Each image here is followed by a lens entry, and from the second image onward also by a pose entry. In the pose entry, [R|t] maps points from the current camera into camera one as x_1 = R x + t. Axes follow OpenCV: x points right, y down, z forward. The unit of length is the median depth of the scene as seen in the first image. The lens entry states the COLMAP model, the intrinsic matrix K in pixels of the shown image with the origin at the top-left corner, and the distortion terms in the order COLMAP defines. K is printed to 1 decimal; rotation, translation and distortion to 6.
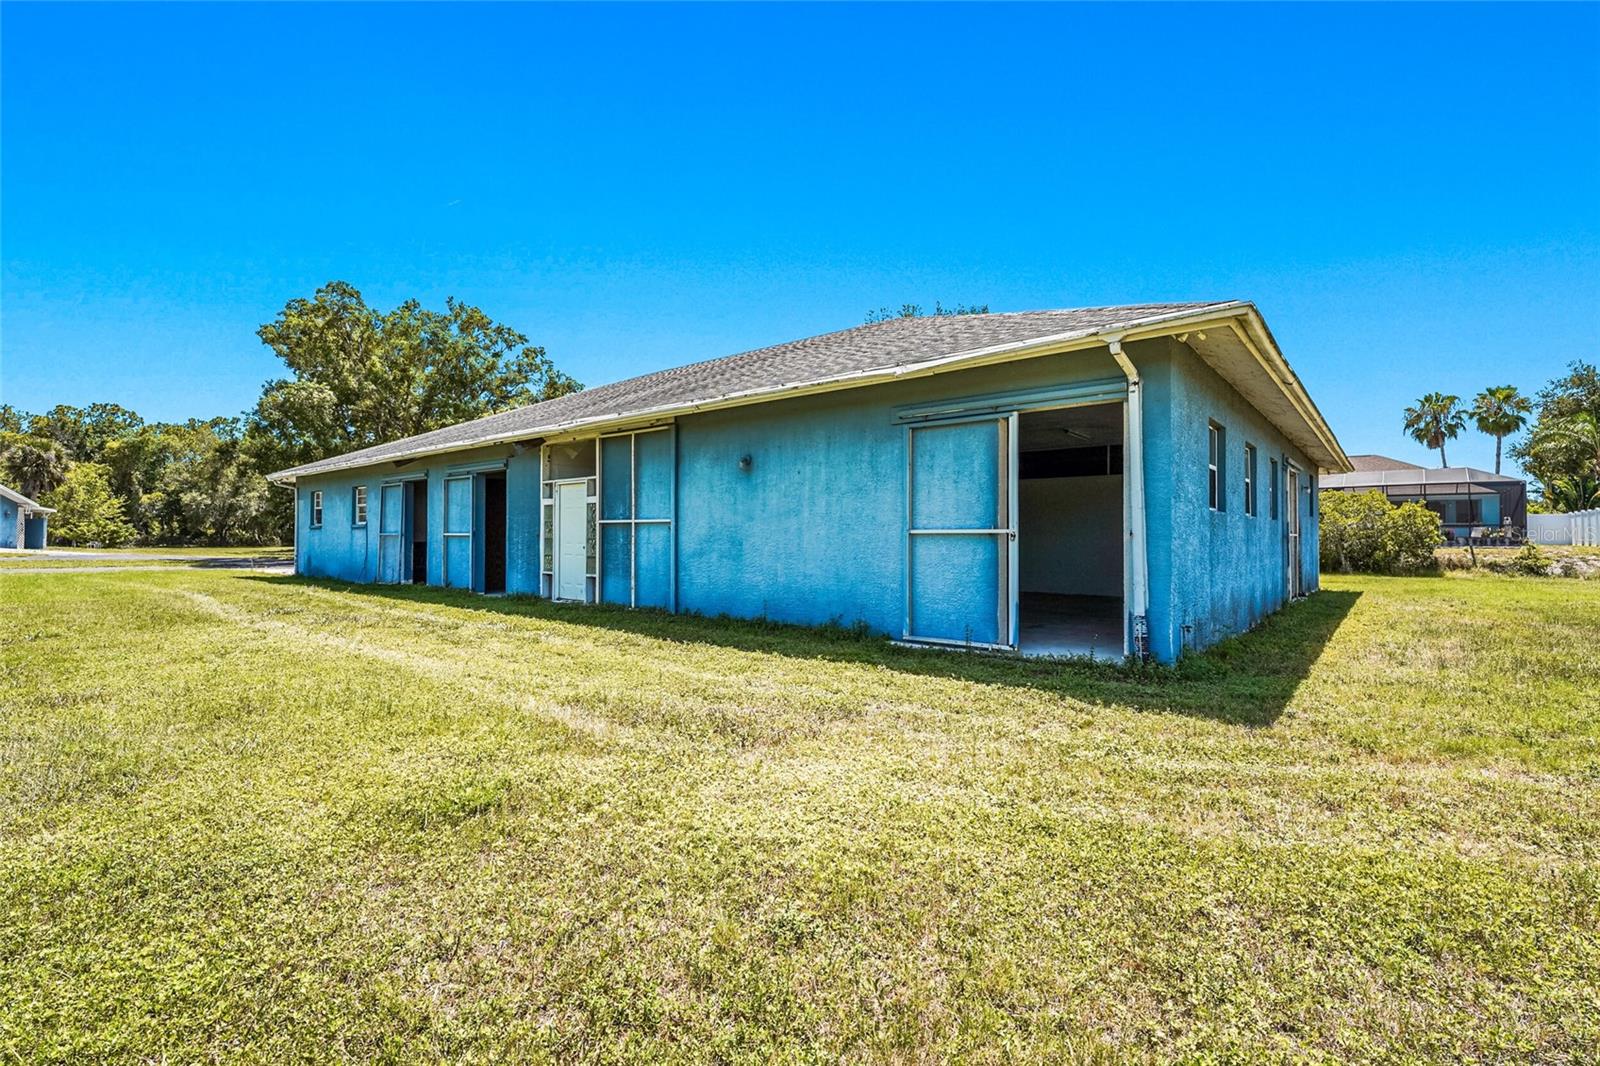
lens RADIAL K [[710.4, 0, 808.7], [0, 710.4, 531.9], [0, 0, 1]] dist [0.000021, -0.000248]
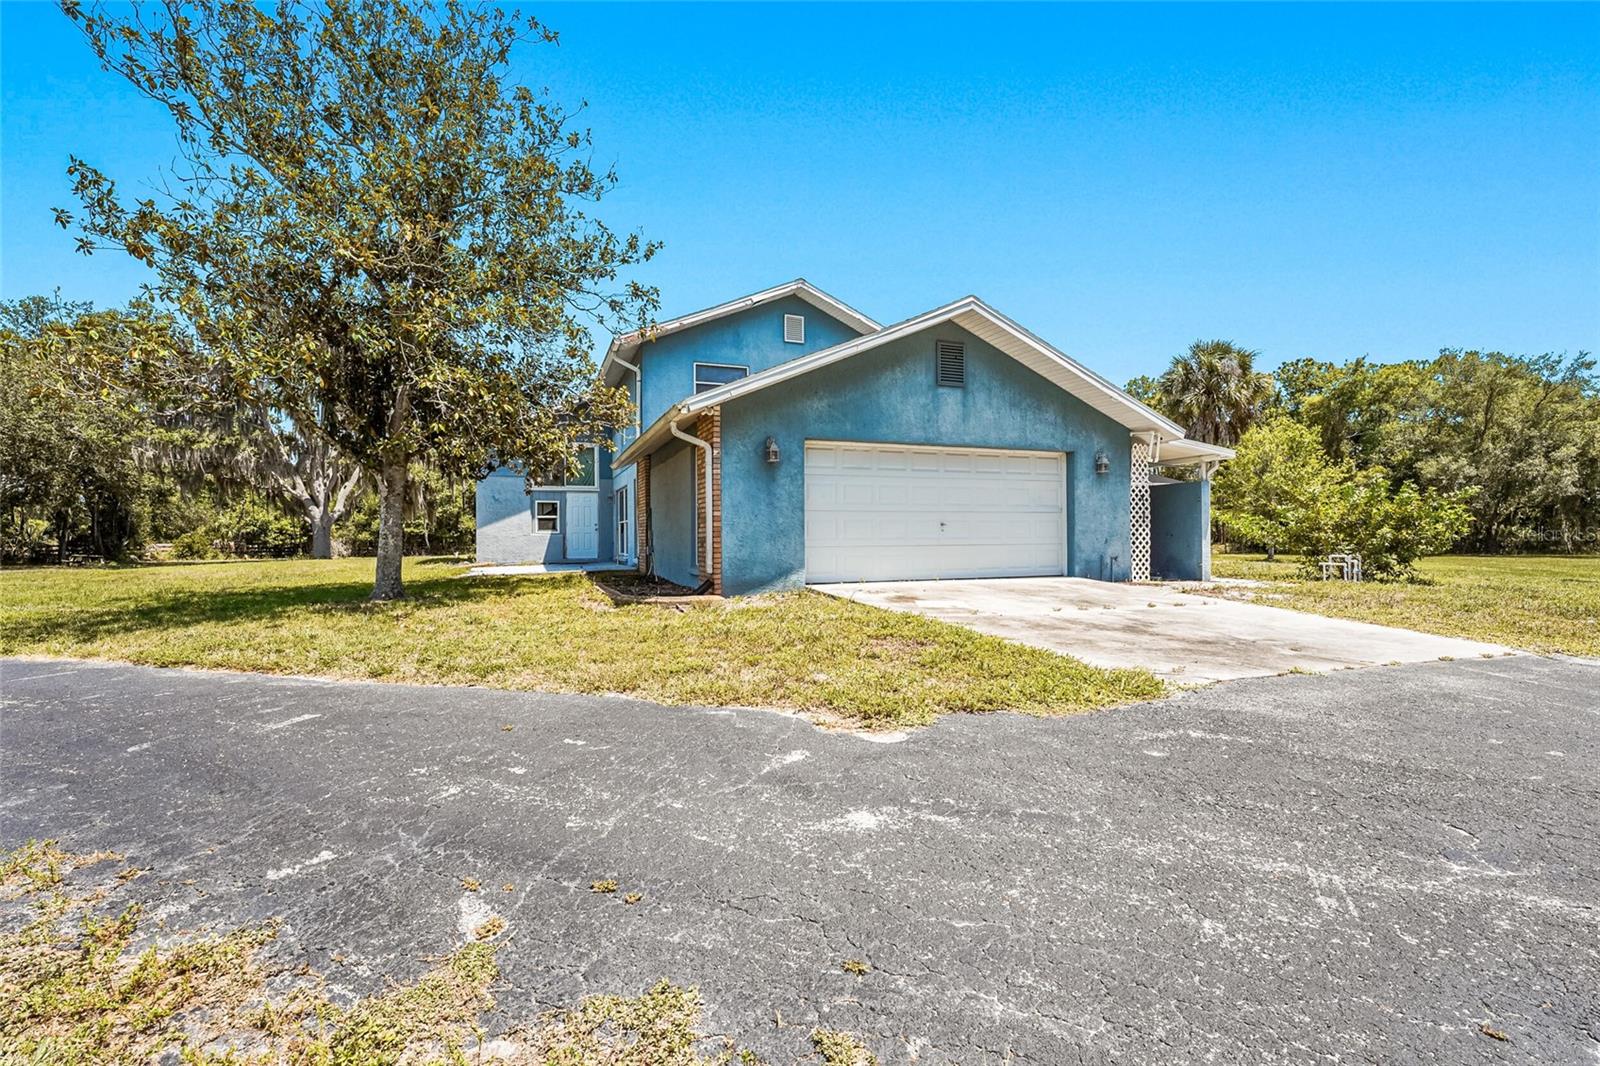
lens RADIAL K [[710.4, 0, 808.7], [0, 710.4, 531.9], [0, 0, 1]] dist [0.000021, -0.000248]
pose [[0.200850, 0.002441, -0.979619, -0.542963], [0.001674, 0.999995, 0.002835, 0.001114], [0.979621, -0.002209, 0.200844, 0.517358]]
